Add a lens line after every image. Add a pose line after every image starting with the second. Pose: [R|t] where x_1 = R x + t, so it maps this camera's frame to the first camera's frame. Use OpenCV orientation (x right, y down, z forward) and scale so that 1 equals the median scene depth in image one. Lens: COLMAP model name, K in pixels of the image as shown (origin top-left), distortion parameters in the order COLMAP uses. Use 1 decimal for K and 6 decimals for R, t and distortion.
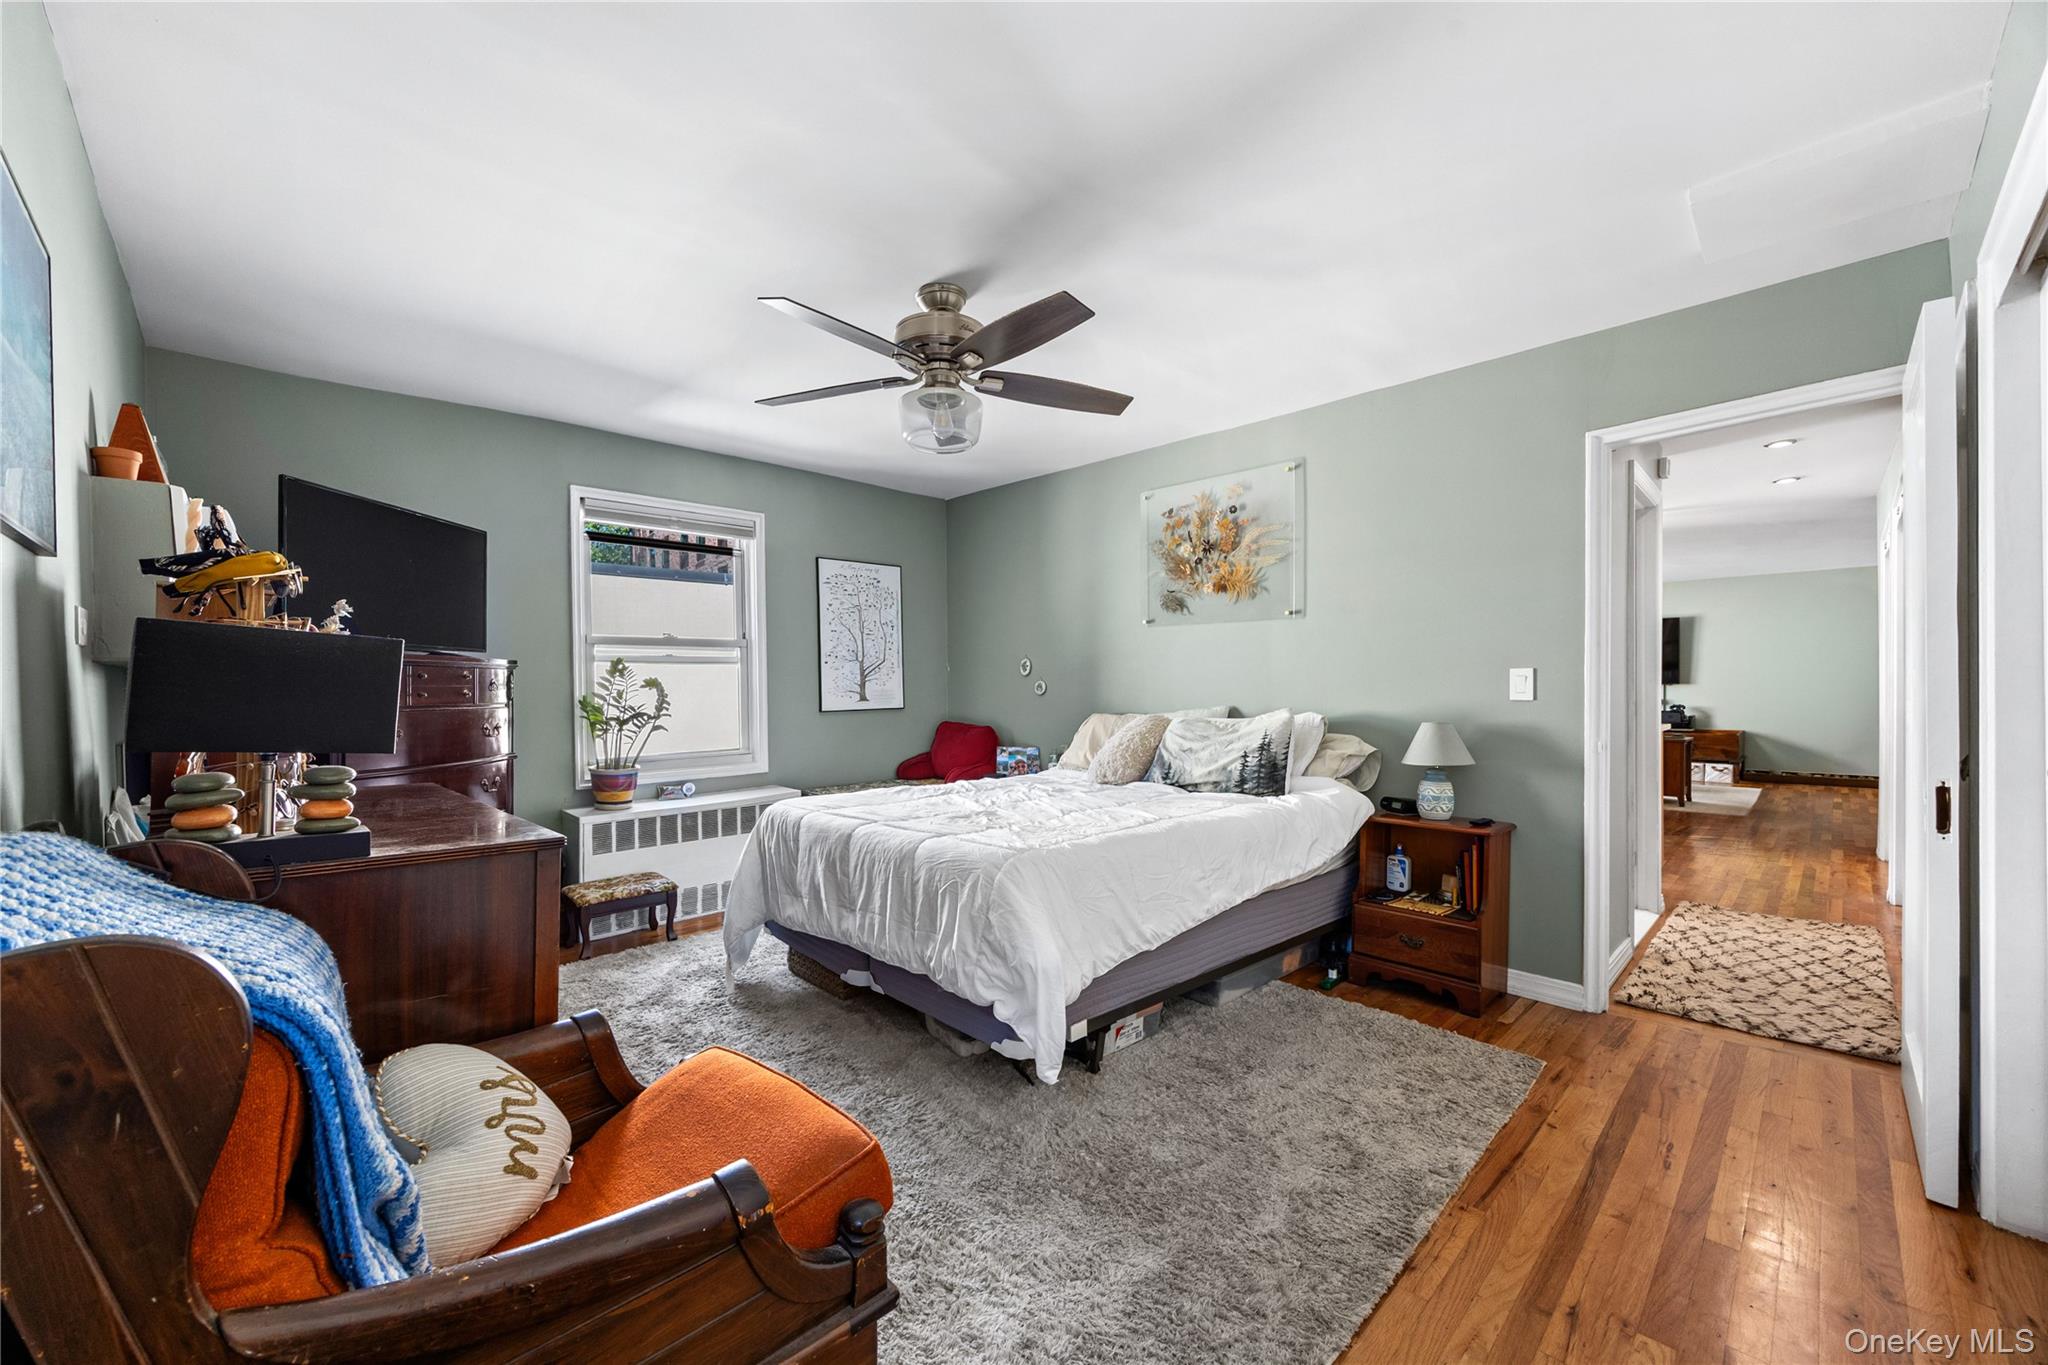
lens RADIAL K [[782.9, 0, 1033.8], [0, 782.9, 702.4], [0, 0, 1]] dist [-0.003496, 0.001156]
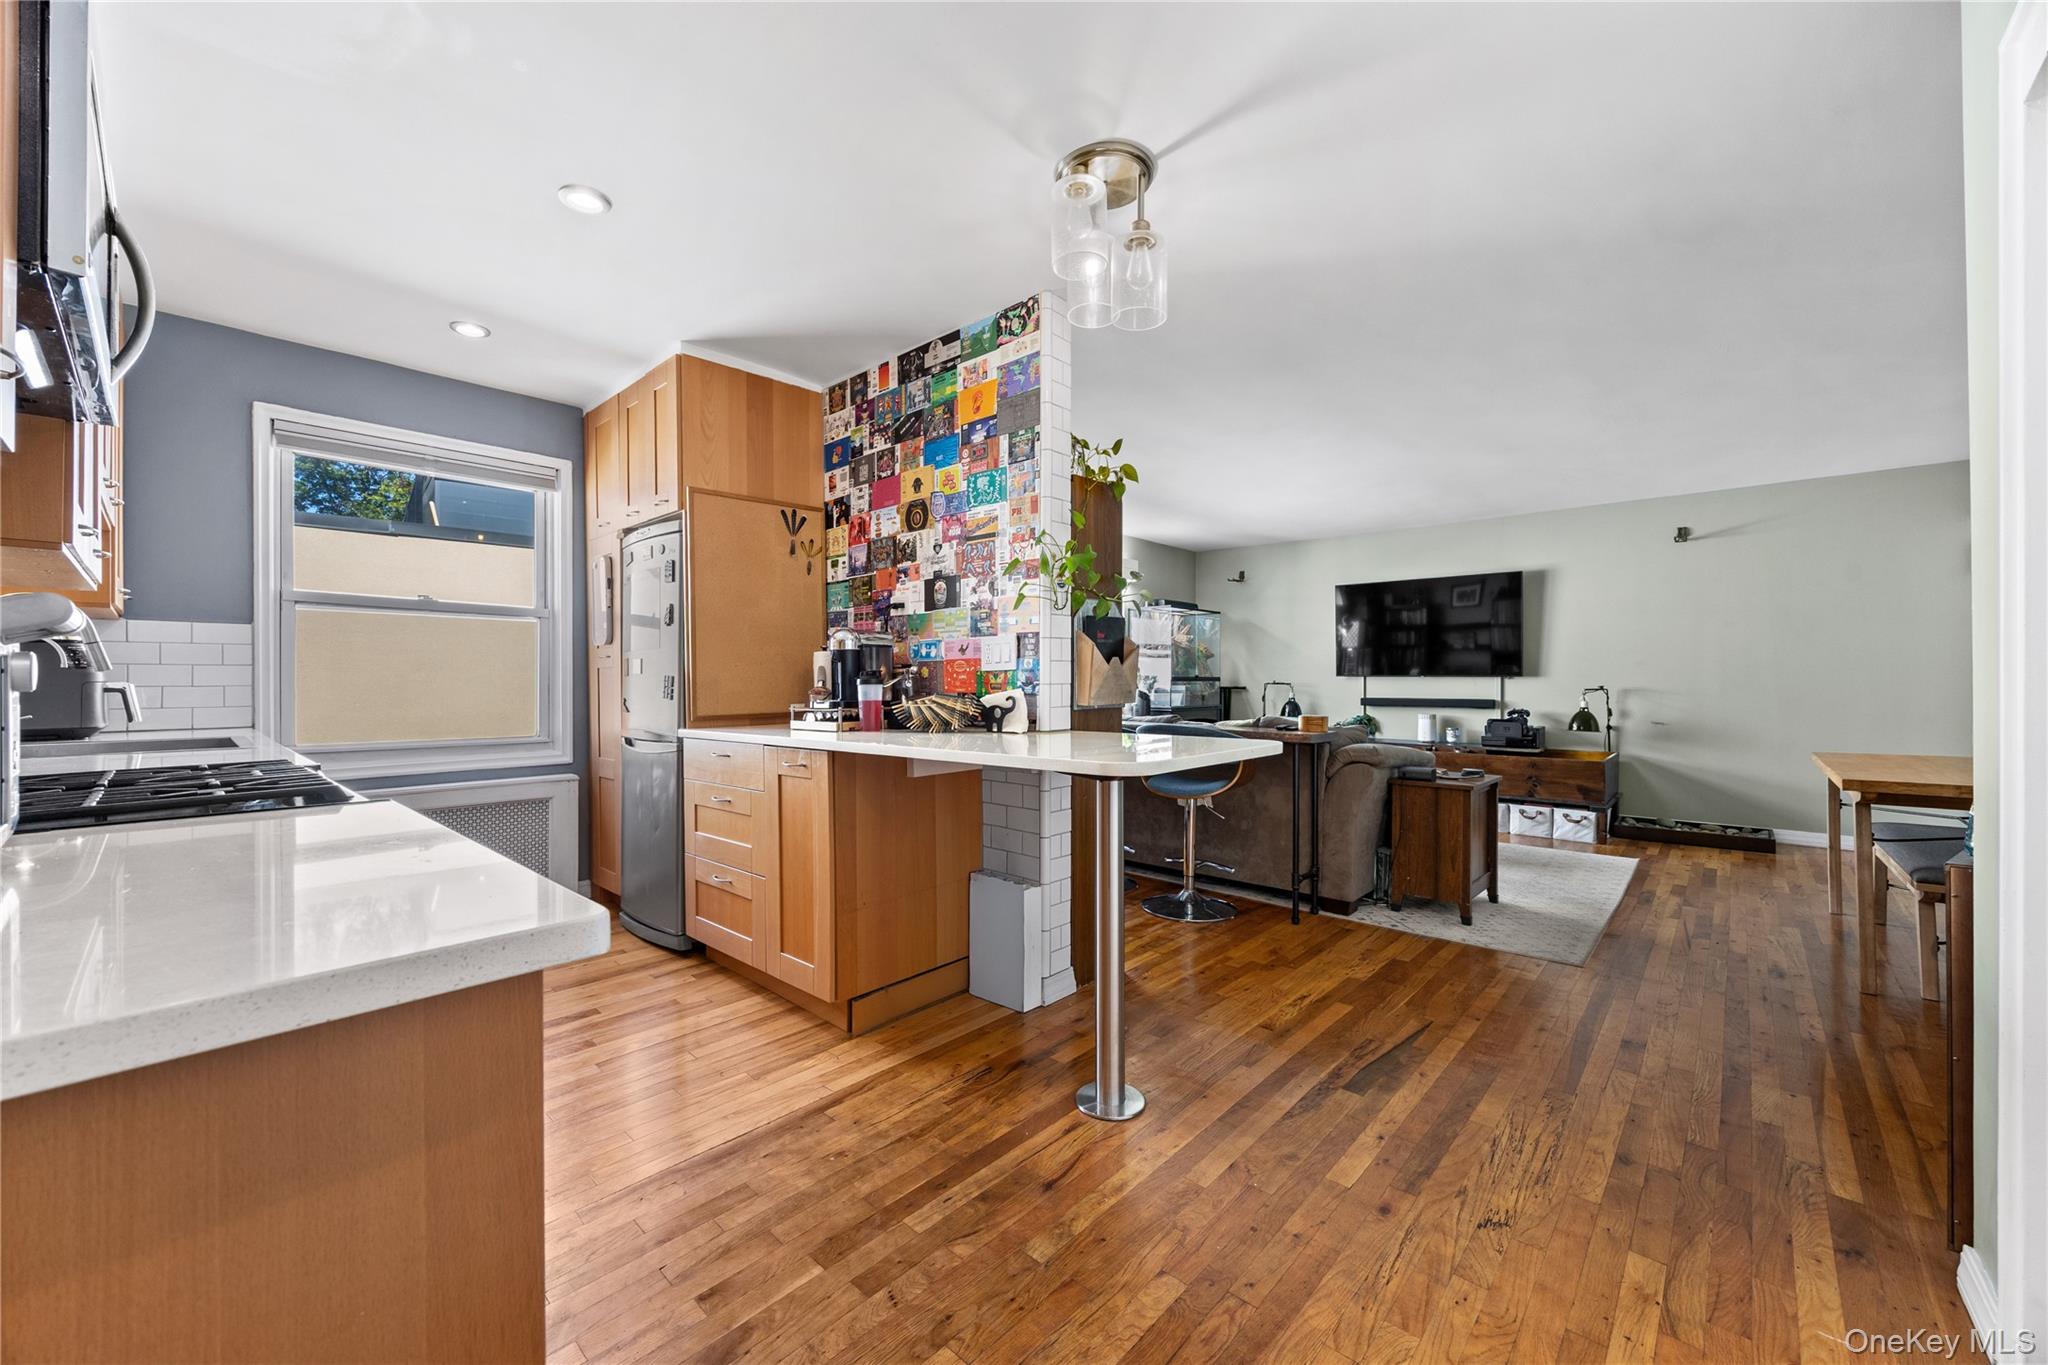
lens RADIAL K [[782.9, 0, 1023.3], [0, 782.9, 682.9], [0, 0, 1]] dist [-0.003496, 0.001156]
pose [[0.998231, 0.009698, 0.058666, 0.414414], [-0.009345, 0.999937, -0.006275, -0.010947], [-0.058723, 0.005716, 0.998258, 0.421196]]
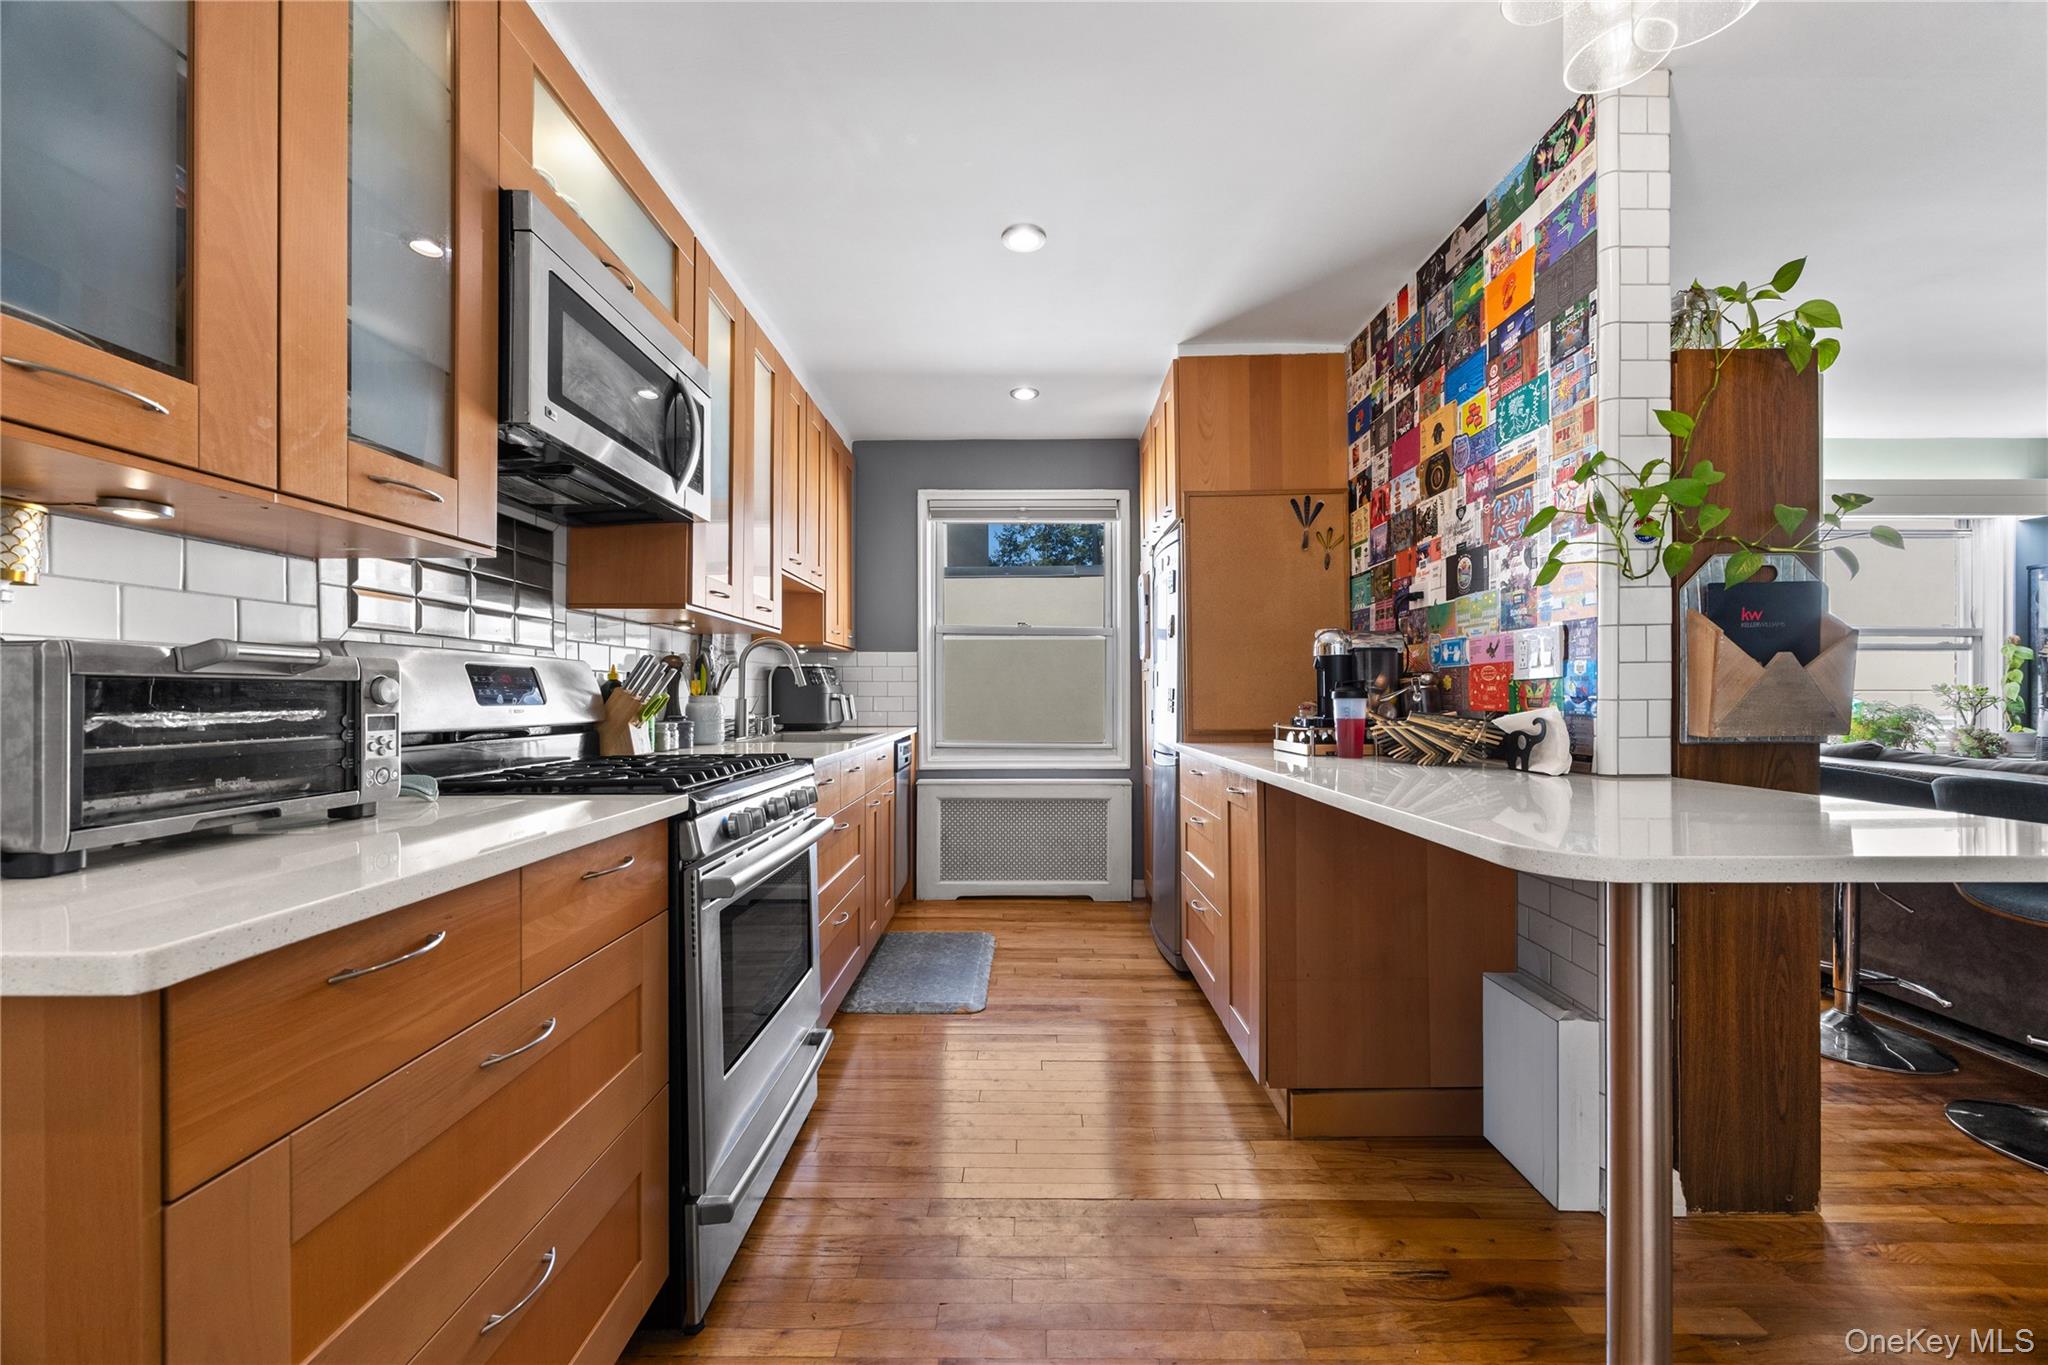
lens RADIAL K [[782.9, 0, 1020.4], [0, 782.9, 691.0], [0, 0, 1]] dist [-0.003496, 0.001156]
pose [[0.713399, 0.008837, -0.700703, 0.751318], [-0.012539, 0.999921, -0.000157, -0.021924], [0.700646, 0.008898, 0.713453, 0.818322]]
